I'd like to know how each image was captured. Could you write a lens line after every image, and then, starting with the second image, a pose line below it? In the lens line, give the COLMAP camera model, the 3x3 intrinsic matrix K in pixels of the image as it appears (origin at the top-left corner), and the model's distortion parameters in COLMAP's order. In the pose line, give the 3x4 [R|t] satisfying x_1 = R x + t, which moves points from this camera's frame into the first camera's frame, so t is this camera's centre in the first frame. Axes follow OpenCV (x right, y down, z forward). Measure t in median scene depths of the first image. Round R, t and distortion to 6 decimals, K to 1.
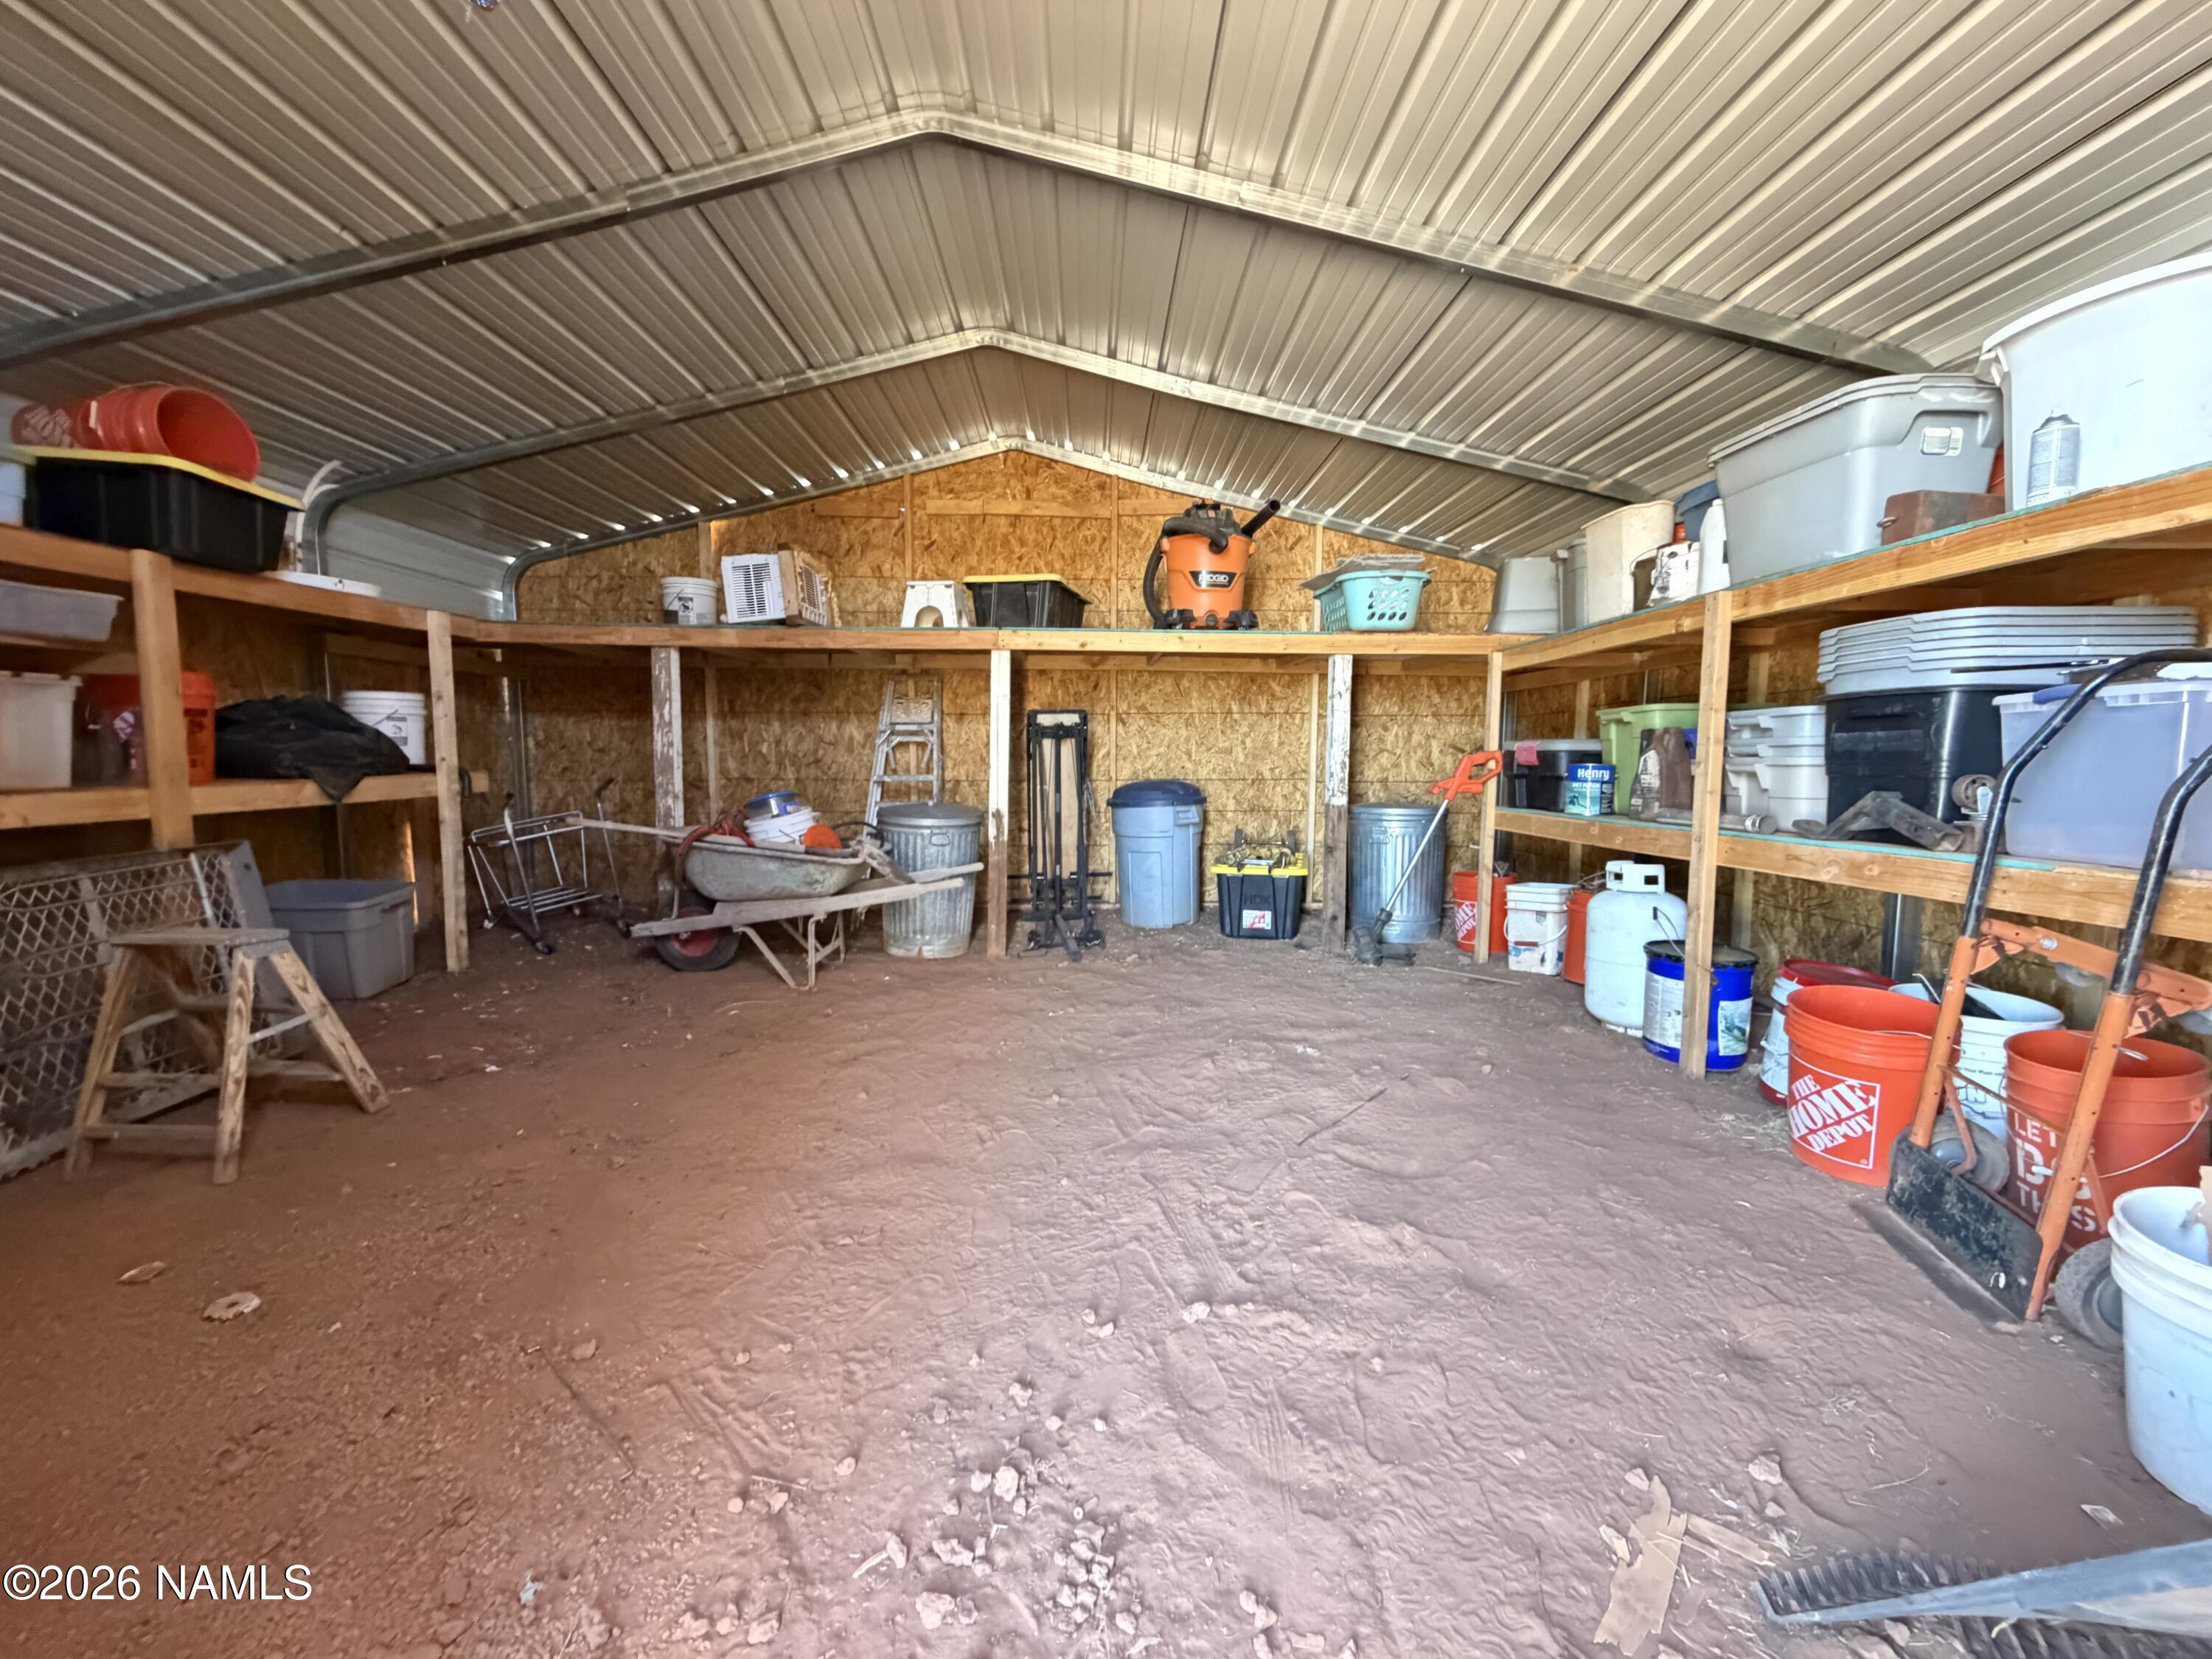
lens RADIAL K [[881.8, 0, 1097.7], [0, 881.8, 823.4], [0, 0, 1]] dist [-0.000797, 0.000219]
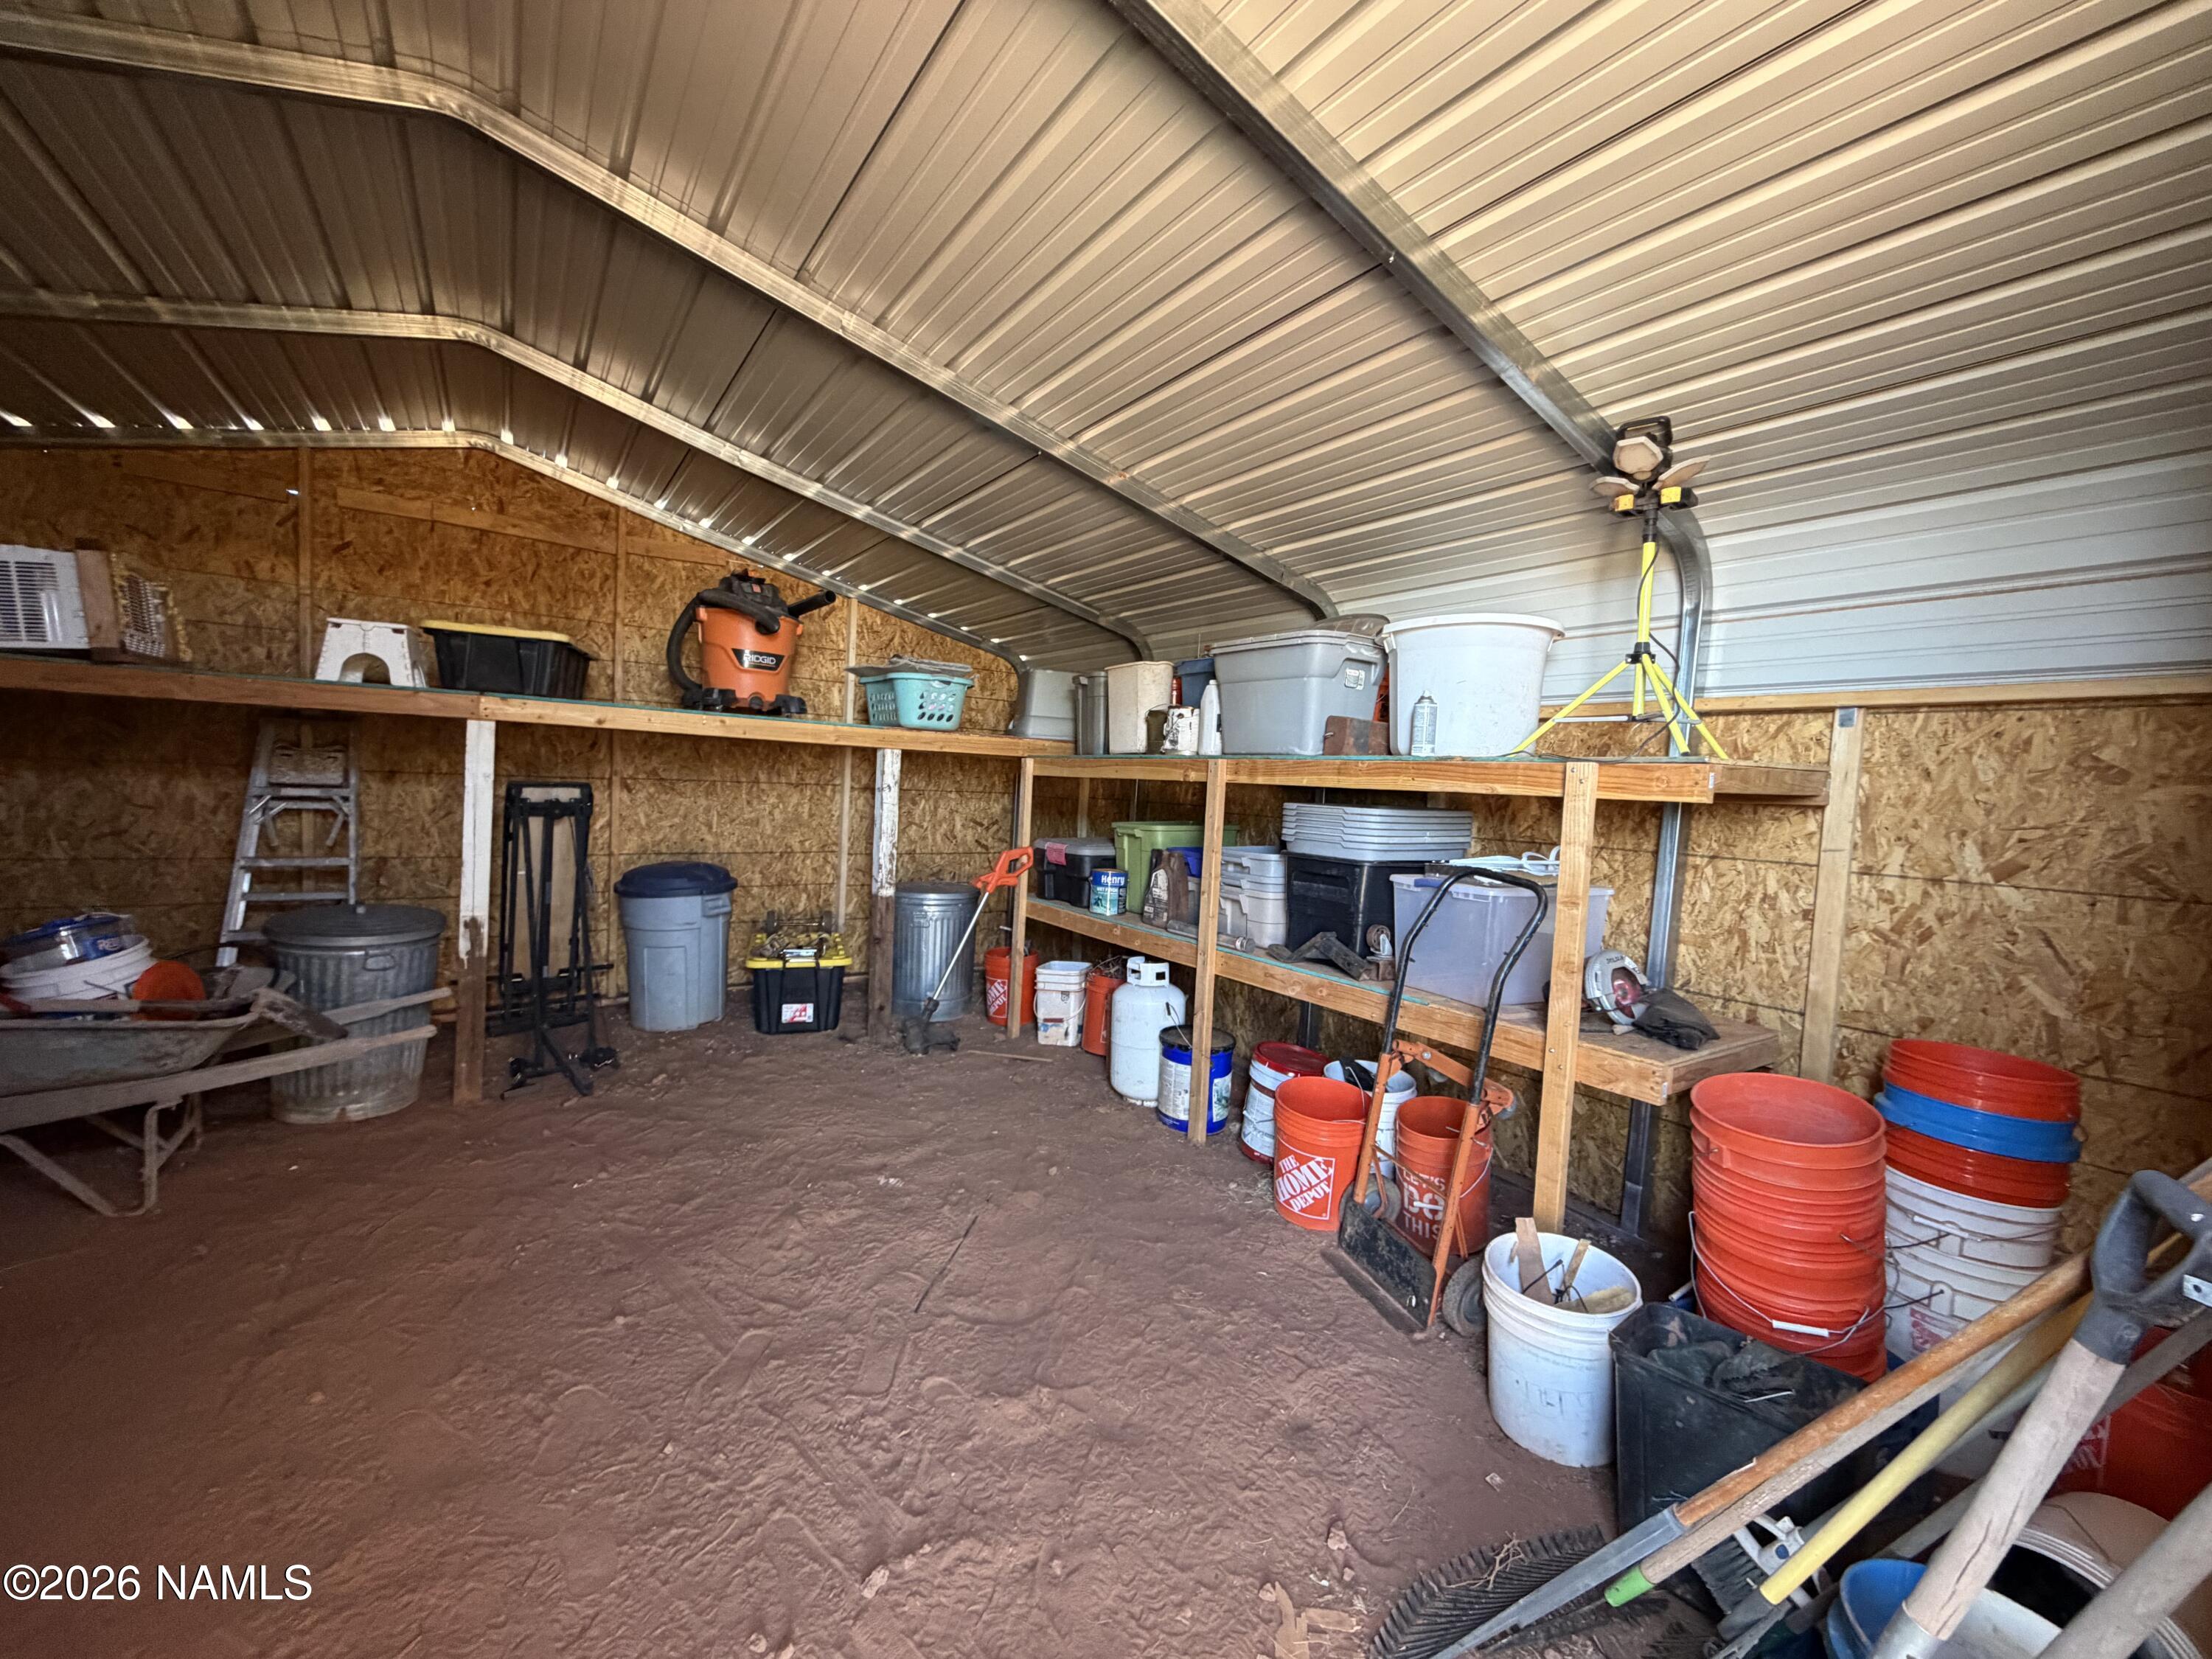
lens RADIAL K [[879.1, 0, 1096.4], [0, 879.1, 825.6], [0, 0, 1]] dist [0.001257, 0.000203]
pose [[0.835394, 0.008427, 0.549586, -0.089700], [-0.003812, 0.999947, -0.009538, -0.104189], [-0.549638, 0.005873, 0.835382, 0.029482]]
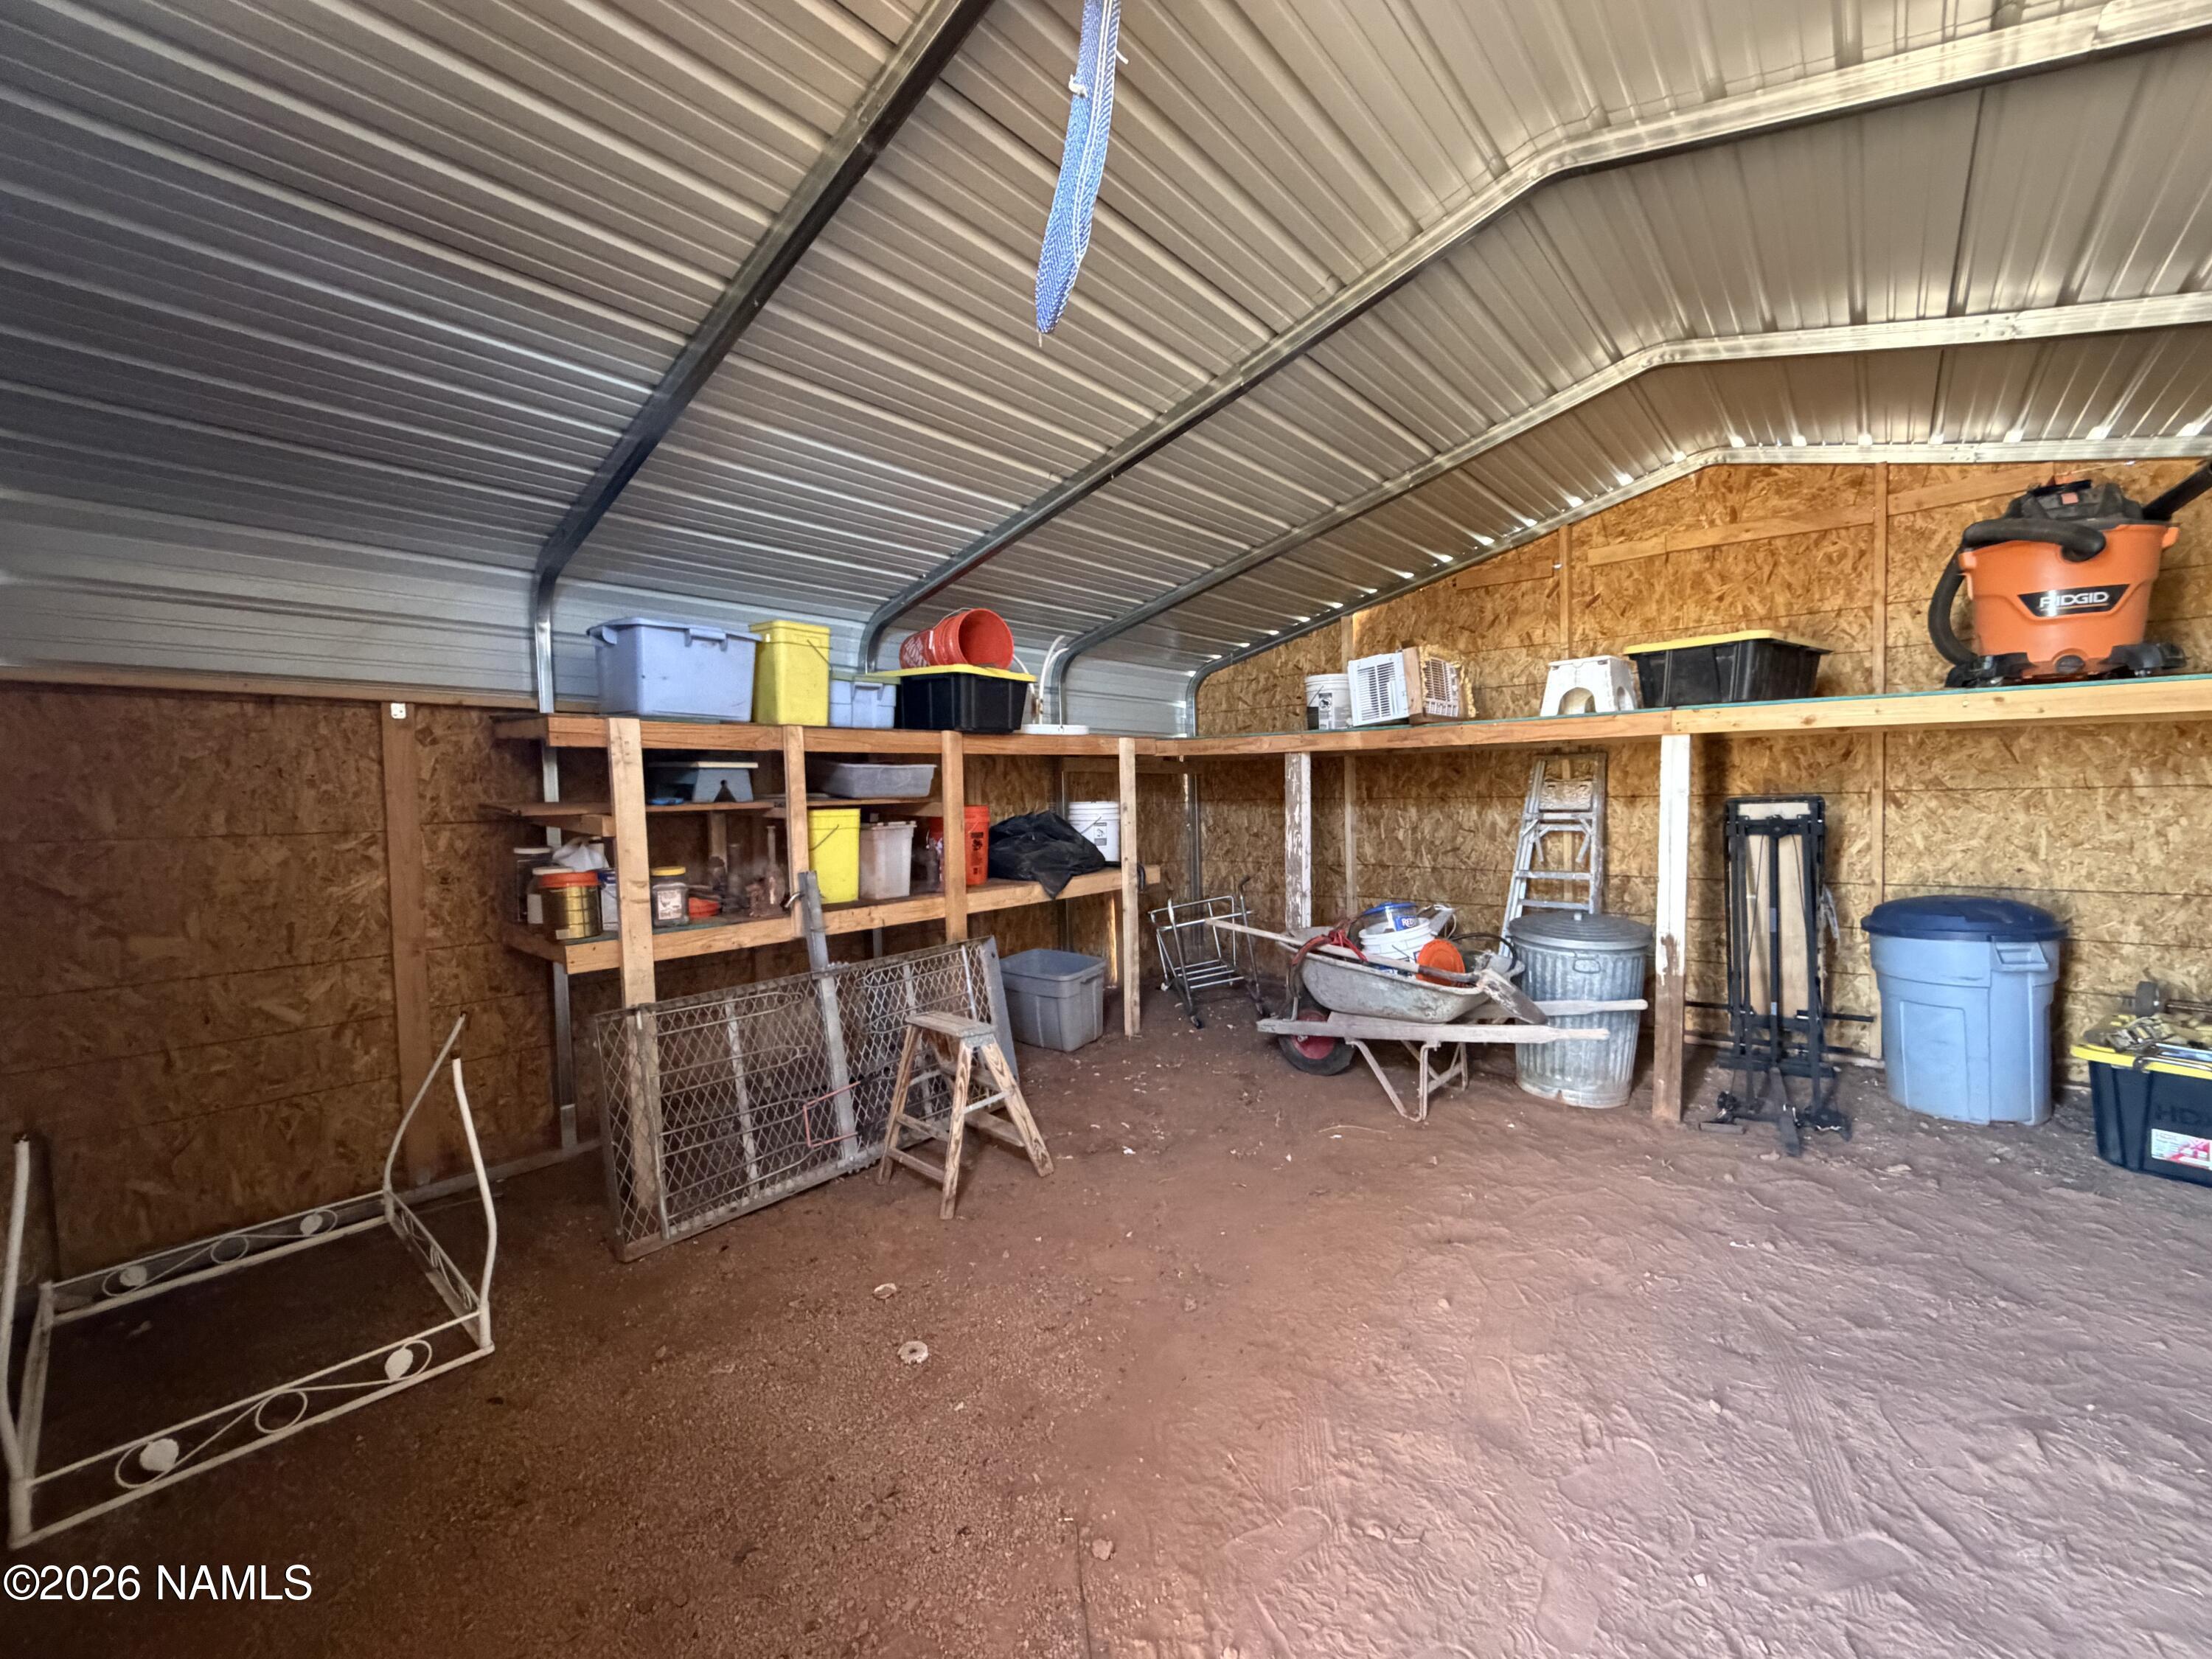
lens RADIAL K [[881.8, 0, 1097.7], [0, 881.8, 823.4], [0, 0, 1]] dist [-0.000797, 0.000219]
pose [[0.741704, 0.003676, -0.670717, 0.040264], [-0.030725, 0.999121, -0.028500, -0.085930], [0.670023, 0.041746, 0.741165, 0.074092]]
